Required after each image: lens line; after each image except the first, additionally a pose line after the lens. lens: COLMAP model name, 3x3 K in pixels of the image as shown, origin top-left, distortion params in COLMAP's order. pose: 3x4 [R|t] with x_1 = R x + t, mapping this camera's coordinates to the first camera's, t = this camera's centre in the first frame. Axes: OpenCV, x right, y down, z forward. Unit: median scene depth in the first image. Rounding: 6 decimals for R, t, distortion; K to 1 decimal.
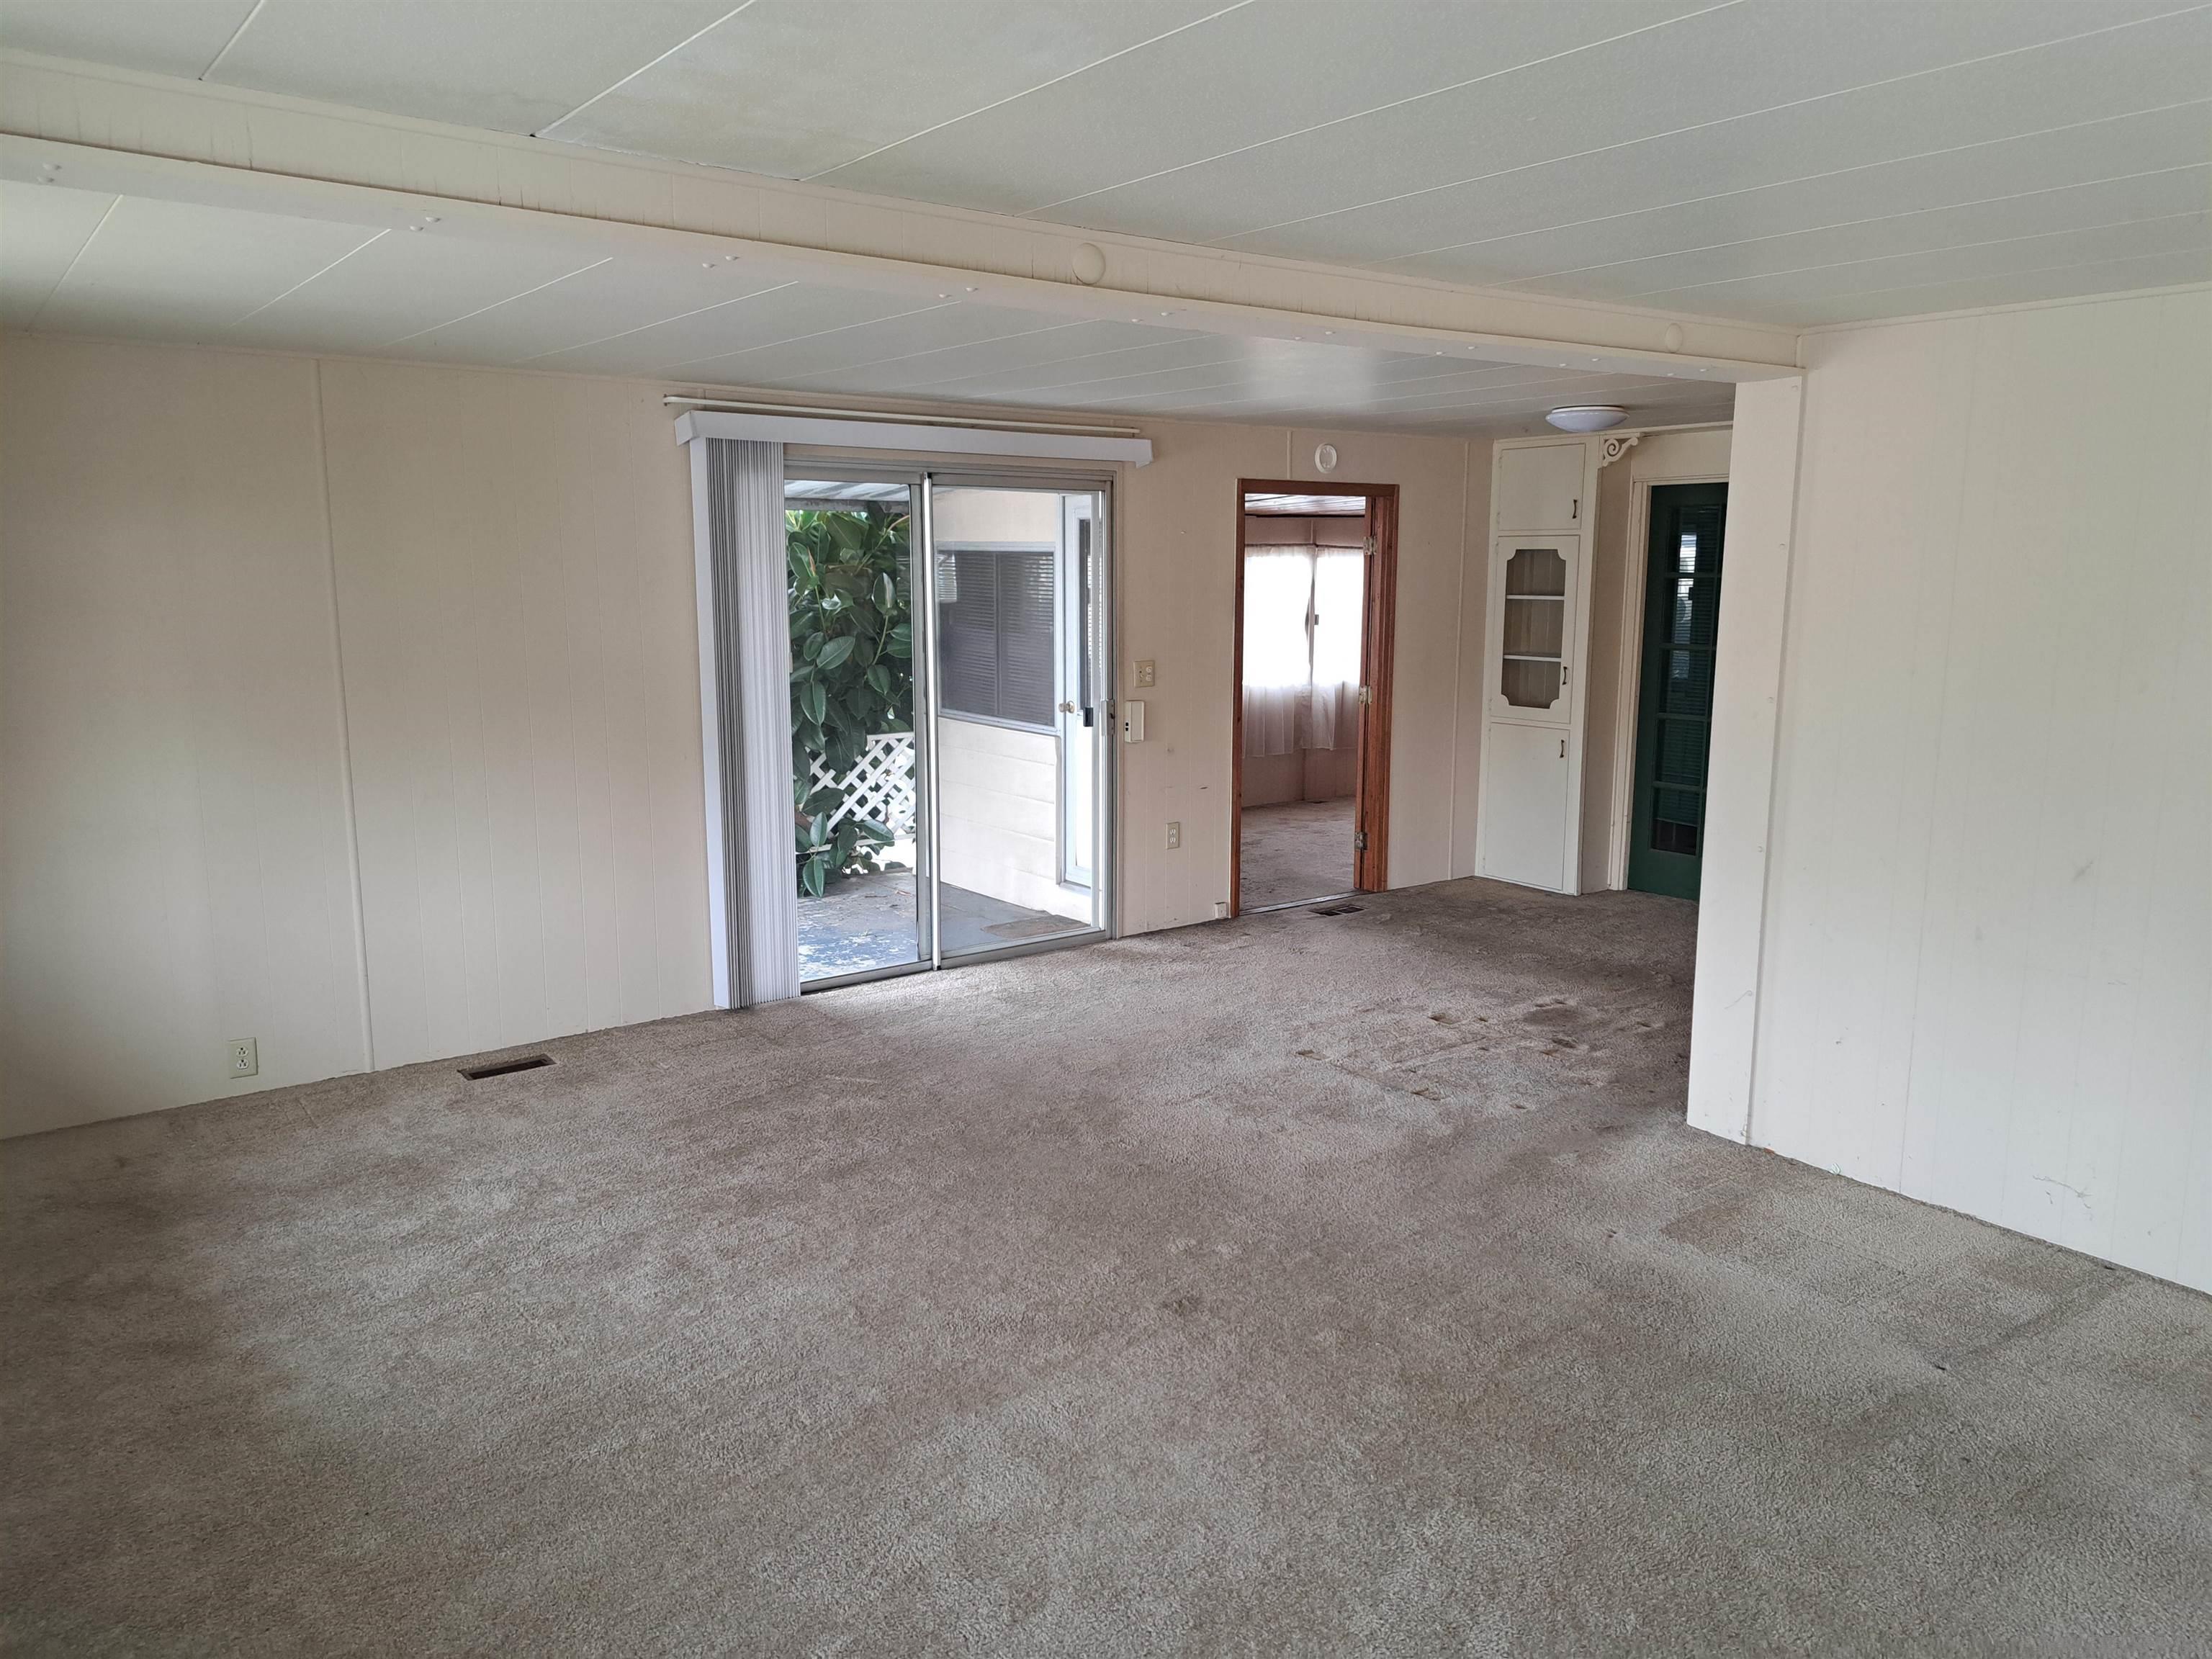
lens RADIAL K [[1577.1, 0, 1093.2], [0, 1577.1, 823.5], [0, 0, 1]] dist [0.062044, -0.052039]
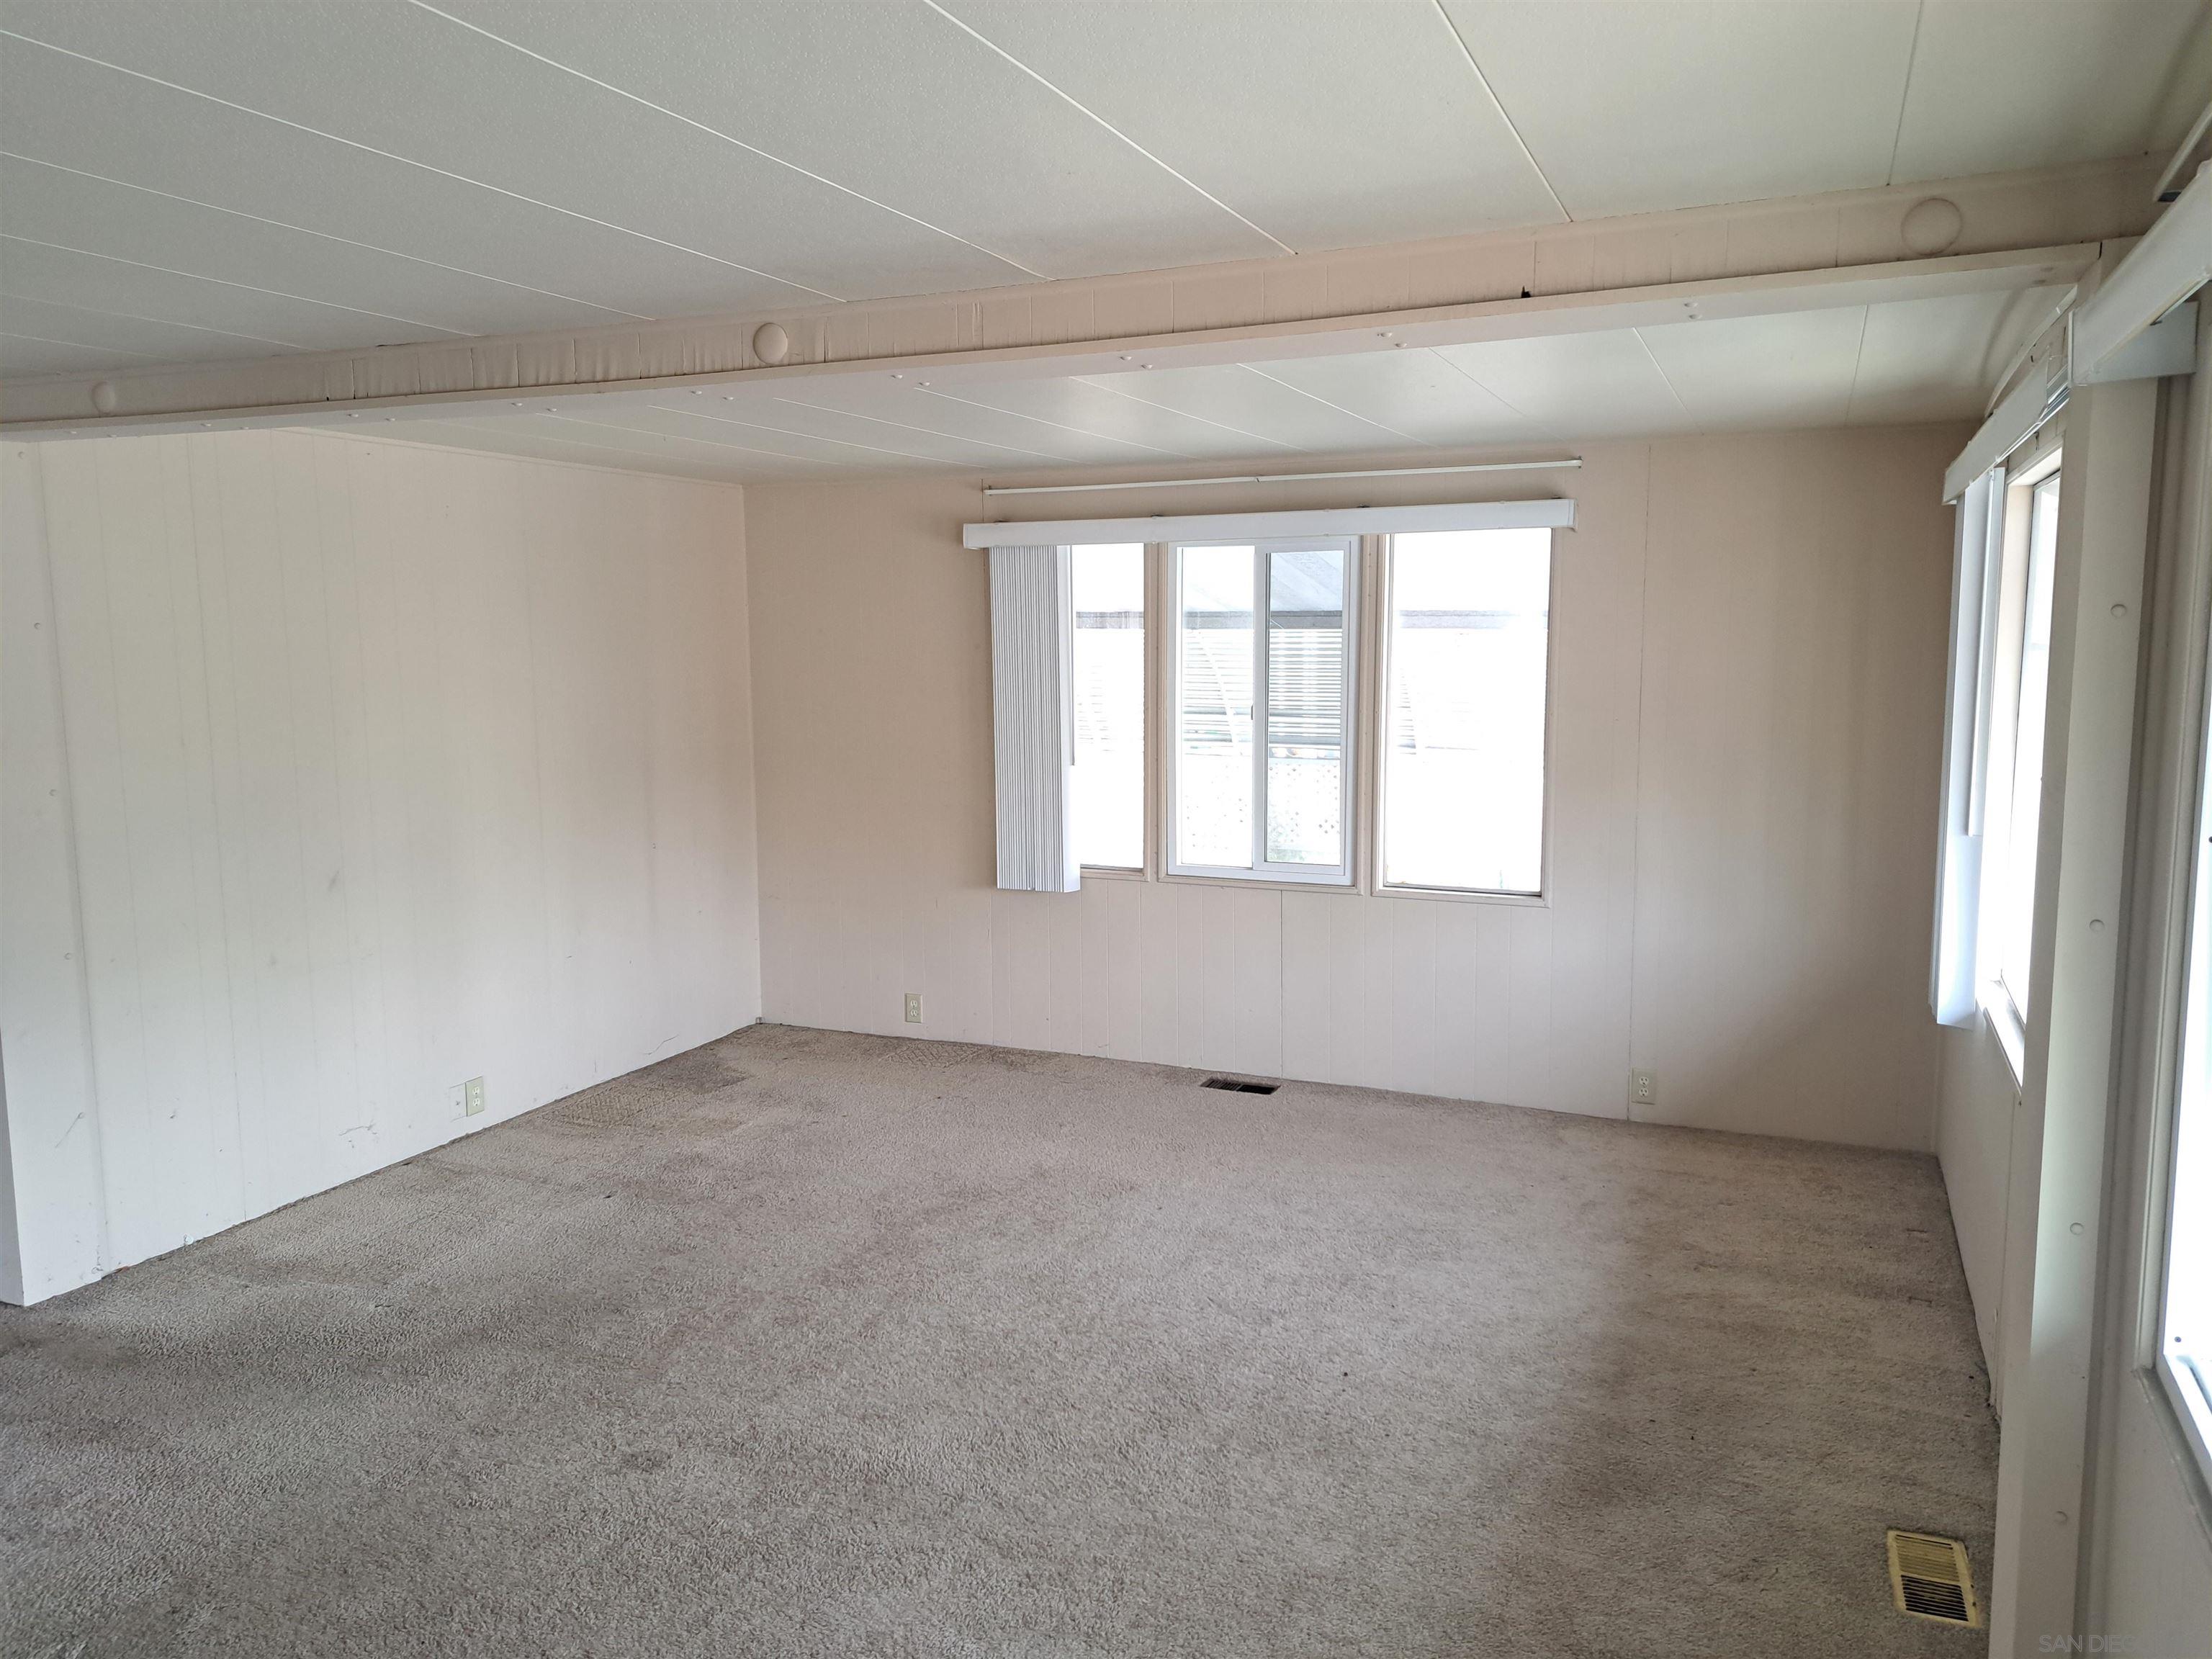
lens RADIAL K [[1577.1, 0, 1109.7], [0, 1577.1, 819.4], [0, 0, 1]] dist [0.062044, -0.052039]
pose [[-0.501956, -0.106299, 0.858336, -0.473901], [0.151317, 0.966319, 0.208162, -0.115222], [-0.851553, 0.234369, -0.468965, 0.654771]]
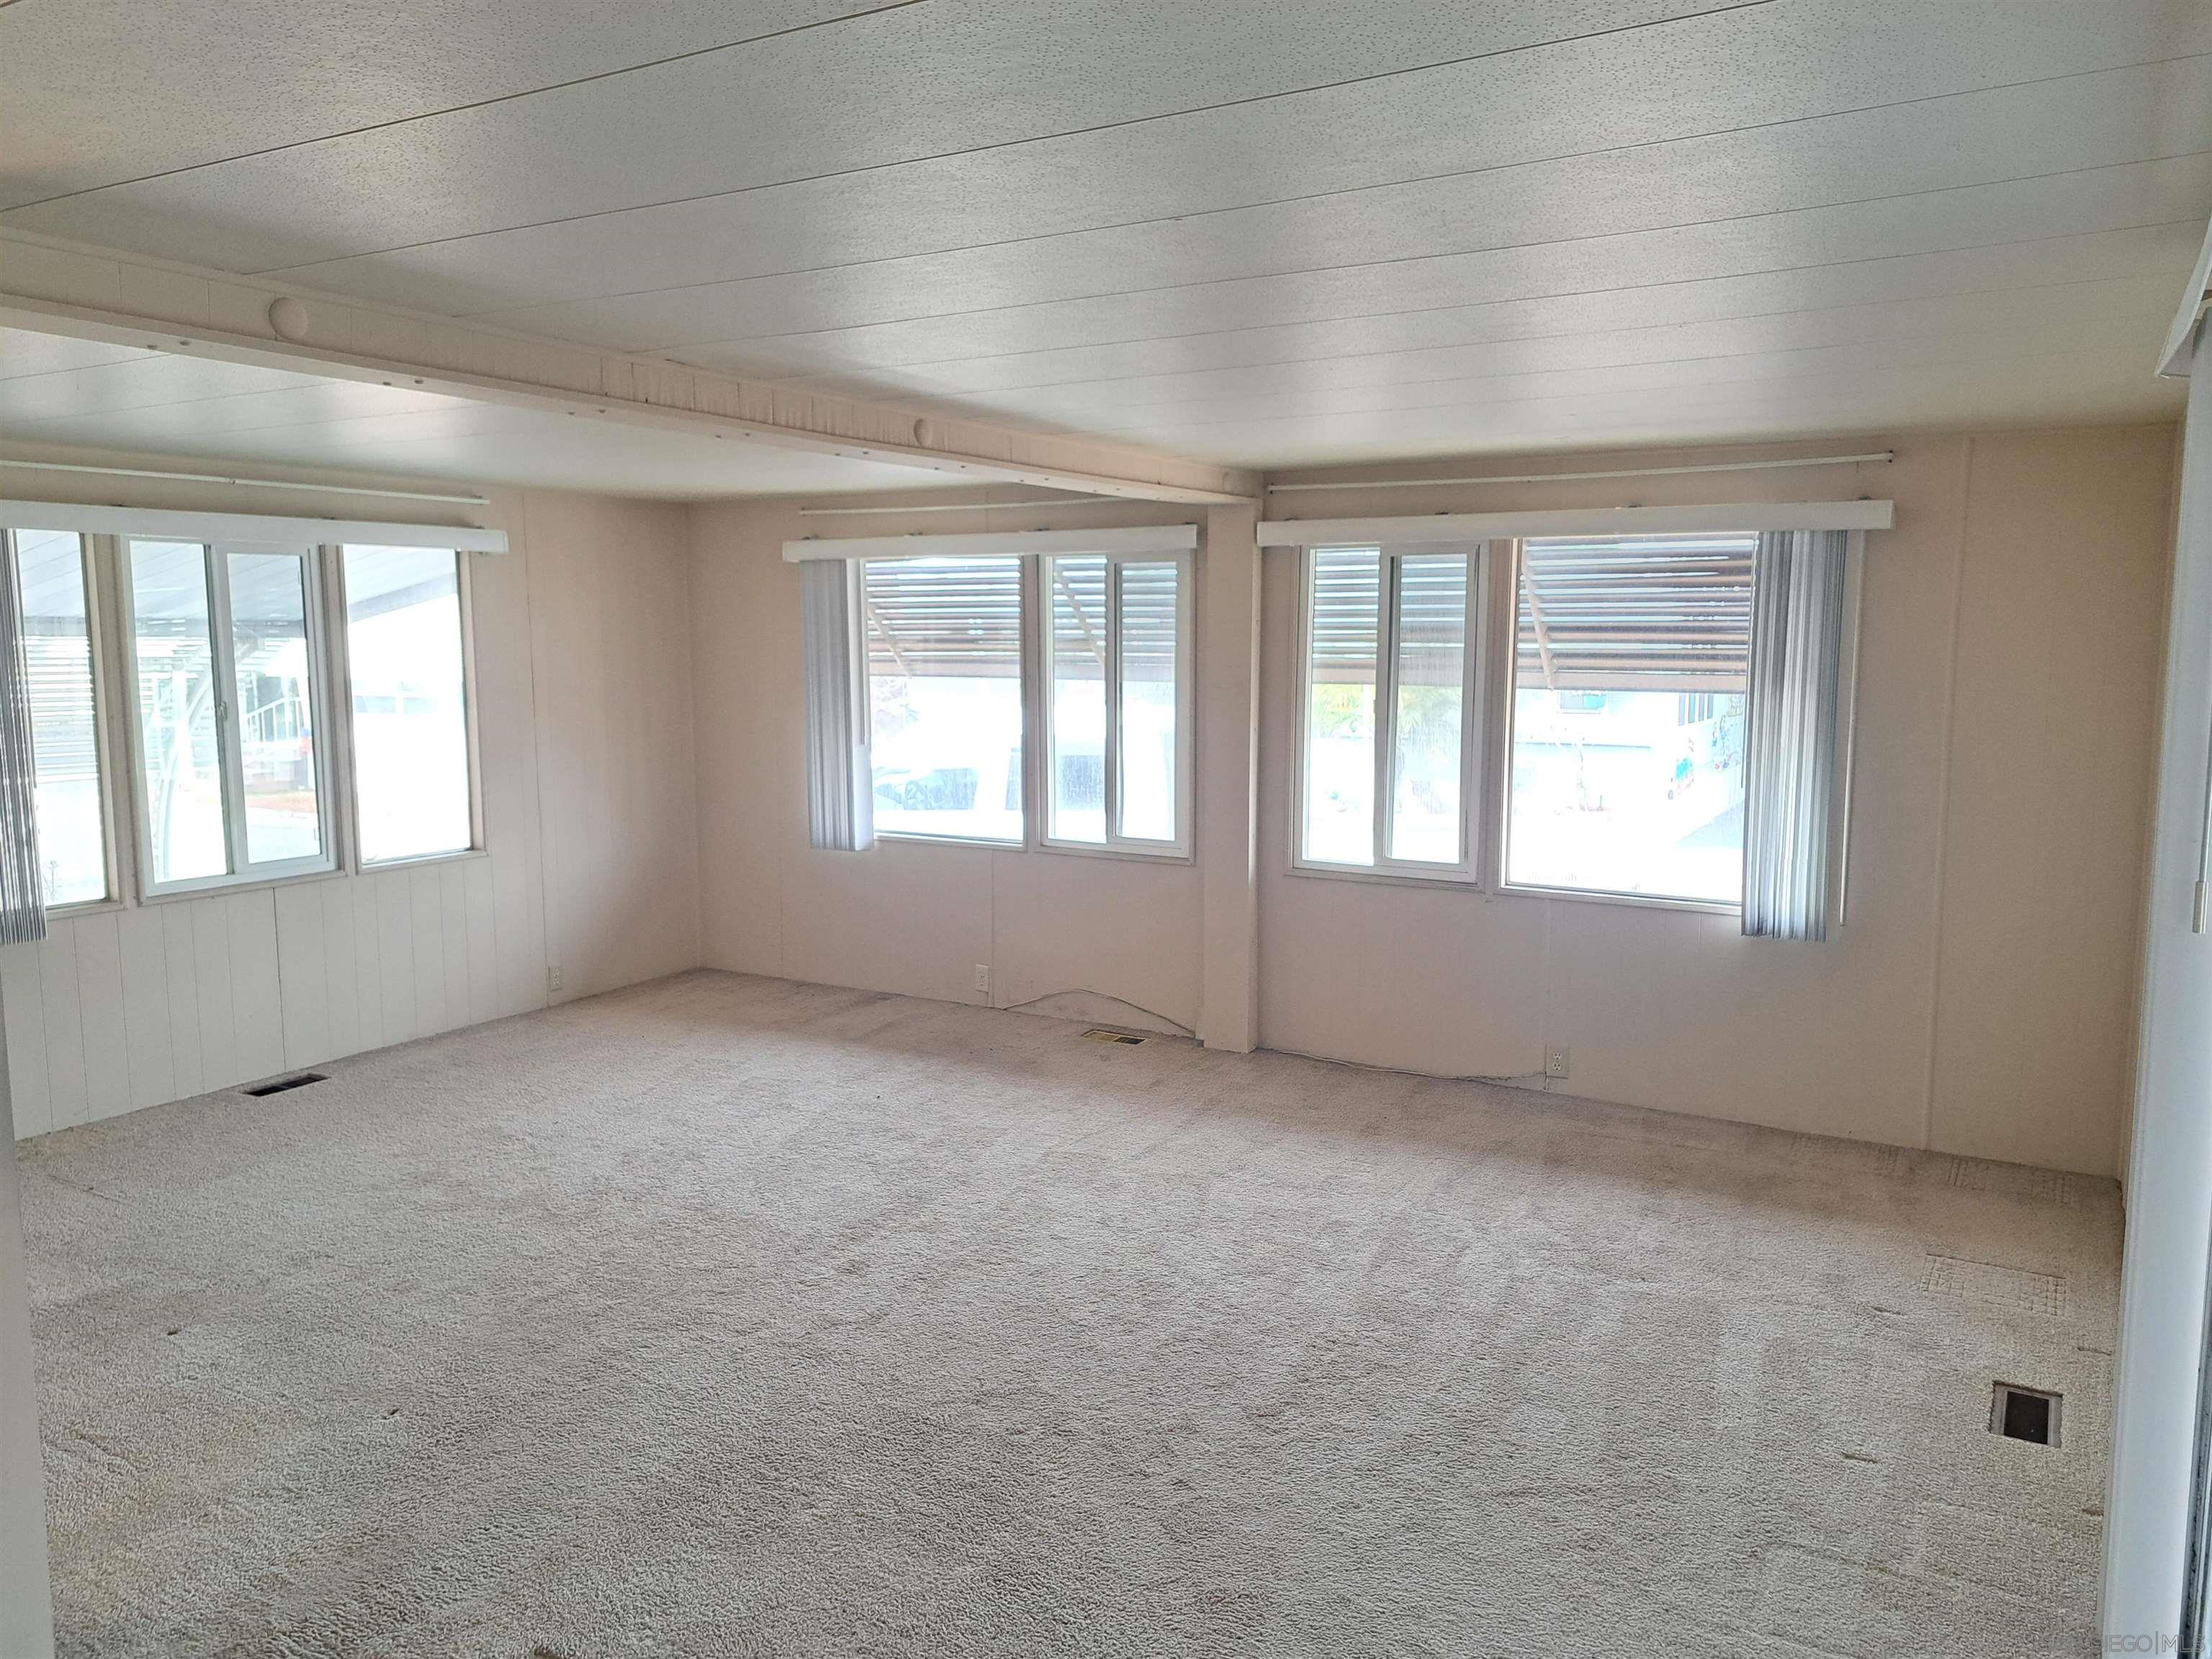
lens RADIAL K [[1577.1, 0, 1115.3], [0, 1577.1, 840.4], [0, 0, 1]] dist [0.062044, -0.052039]
pose [[-0.916915, 0.053302, -0.395506, 0.202600], [-0.066295, 0.956927, 0.282657, -0.199398], [0.393537, 0.285393, -0.873888, 1.183508]]
